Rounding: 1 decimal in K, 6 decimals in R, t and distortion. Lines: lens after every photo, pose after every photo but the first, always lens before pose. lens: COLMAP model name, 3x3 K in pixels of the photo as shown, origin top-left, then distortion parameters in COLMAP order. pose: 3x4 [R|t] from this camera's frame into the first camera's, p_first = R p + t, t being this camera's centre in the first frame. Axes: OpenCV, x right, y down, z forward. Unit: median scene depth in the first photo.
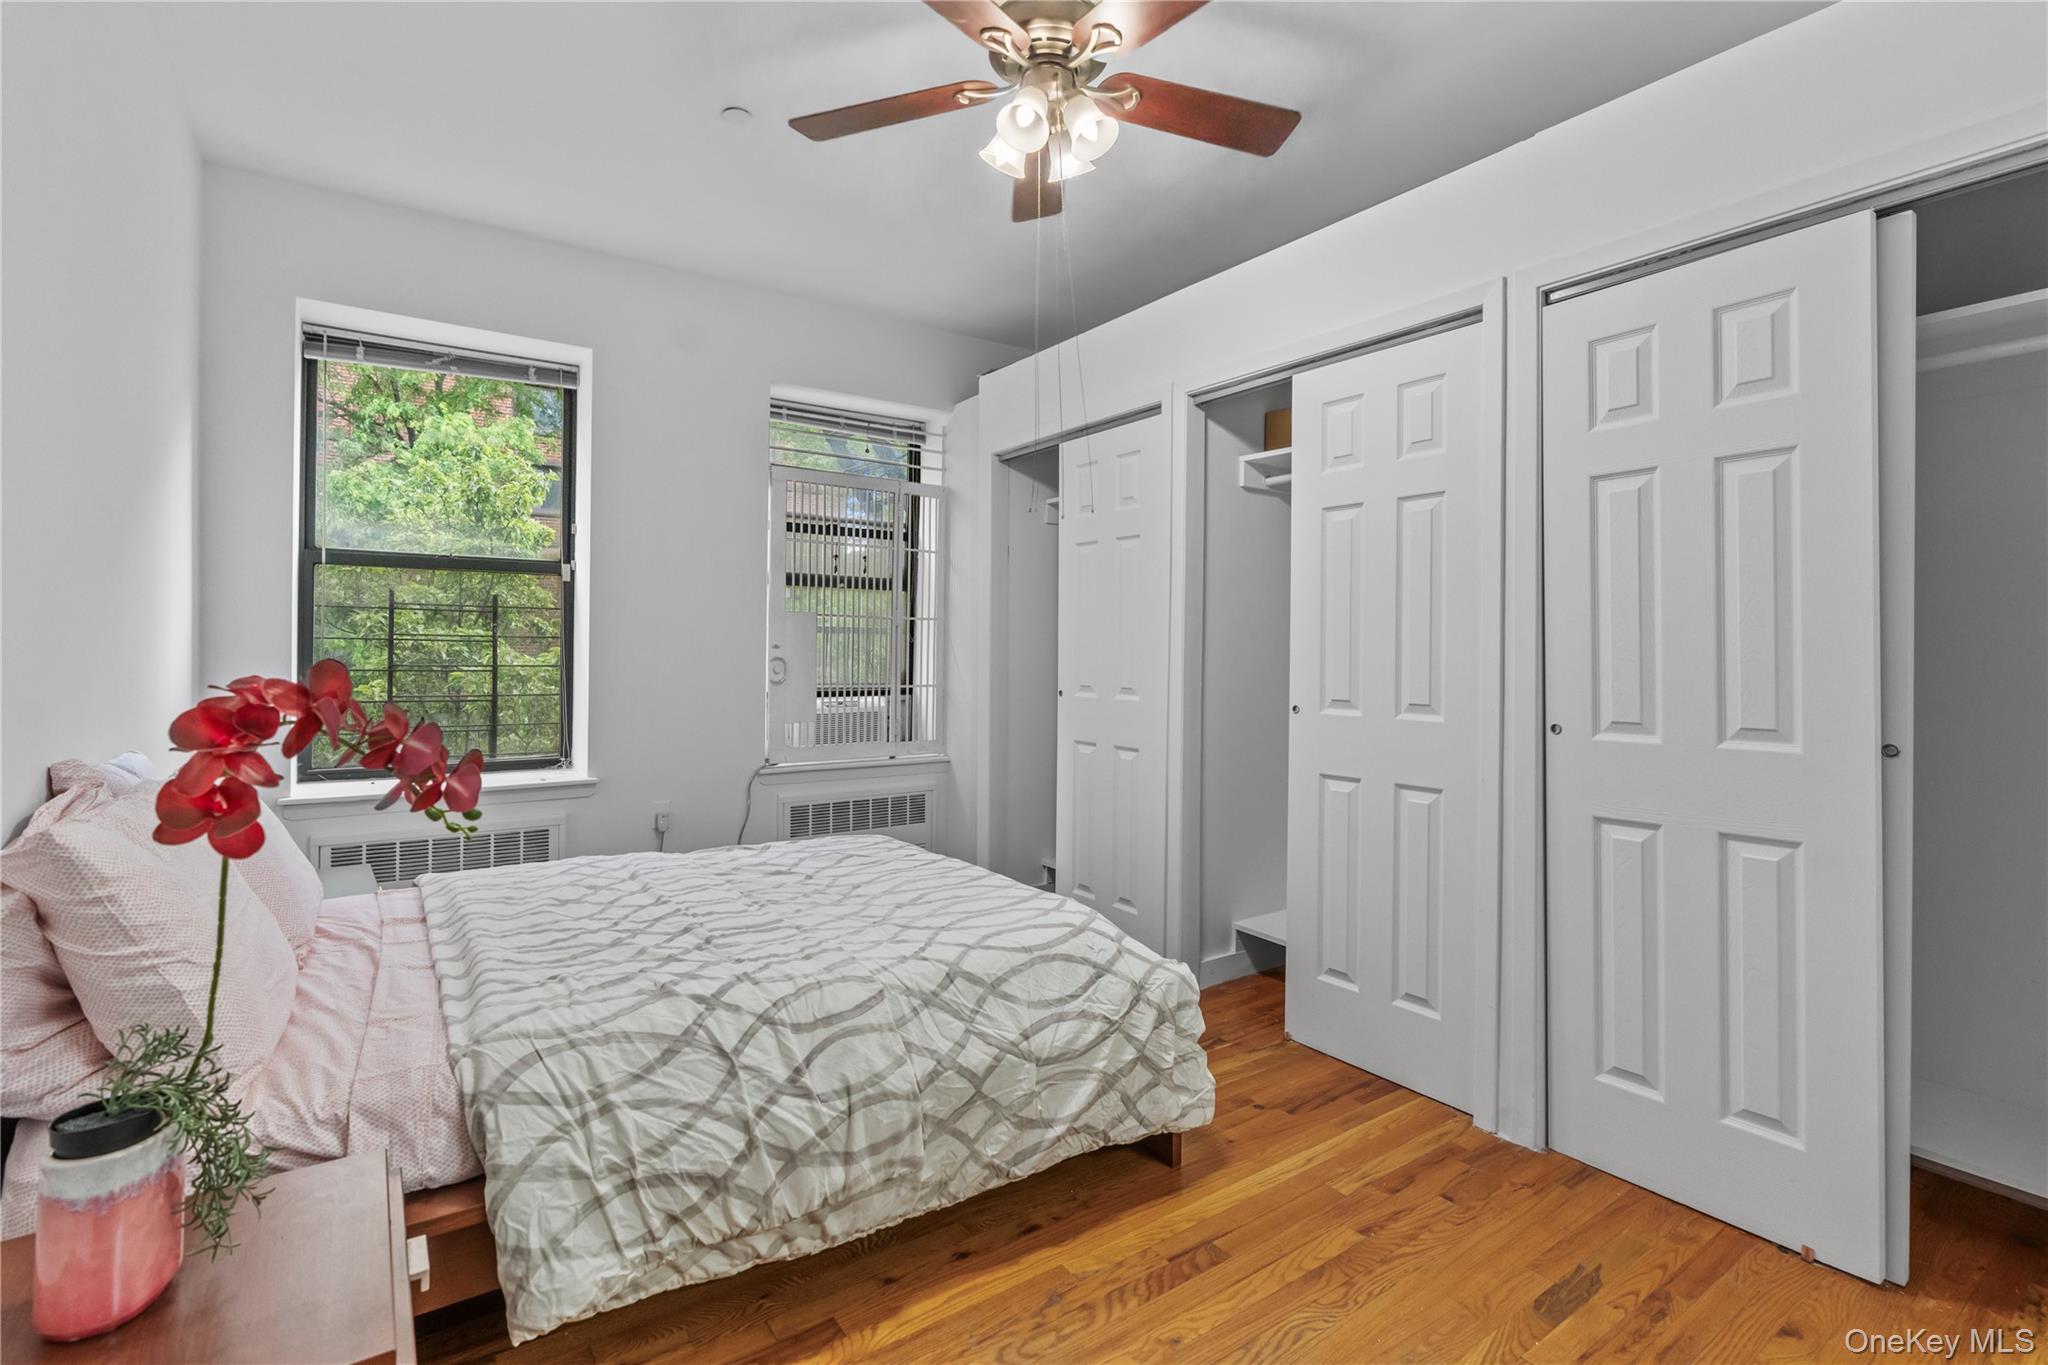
lens RADIAL K [[948.6, 0, 1026.4], [0, 948.6, 669.1], [0, 0, 1]] dist [-0.010846, 0.000667]
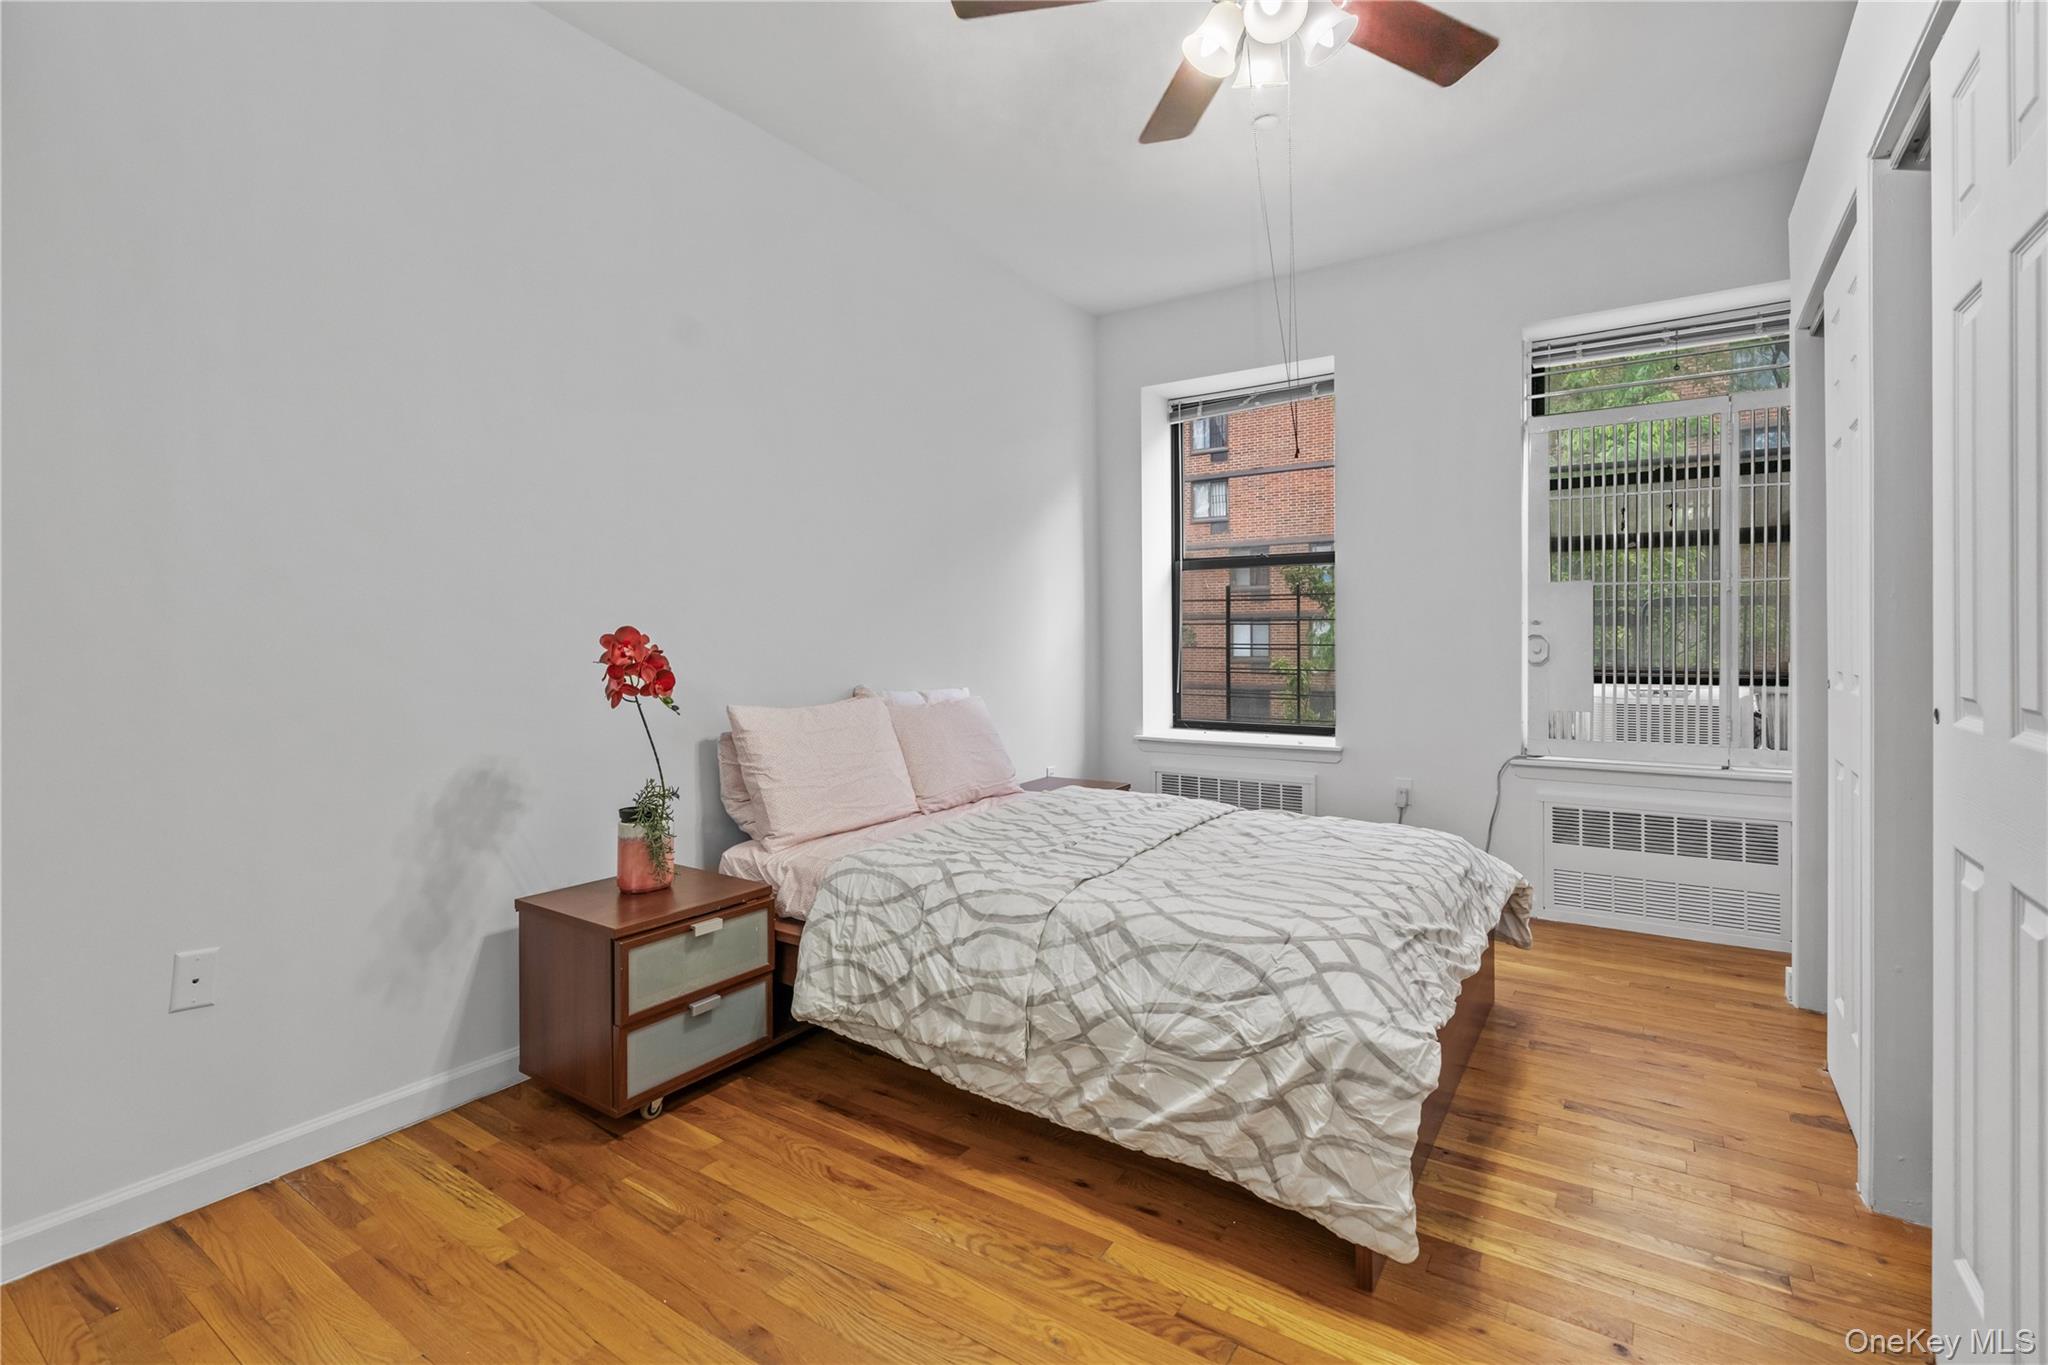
lens RADIAL K [[948.6, 0, 1026.4], [0, 948.6, 669.1], [0, 0, 1]] dist [-0.010846, 0.000667]
pose [[0.350568, 0.019454, -0.936335, 0.830167], [-0.012048, 0.999795, 0.016262, 0.022352], [0.936460, 0.005580, 0.350731, 0.522226]]
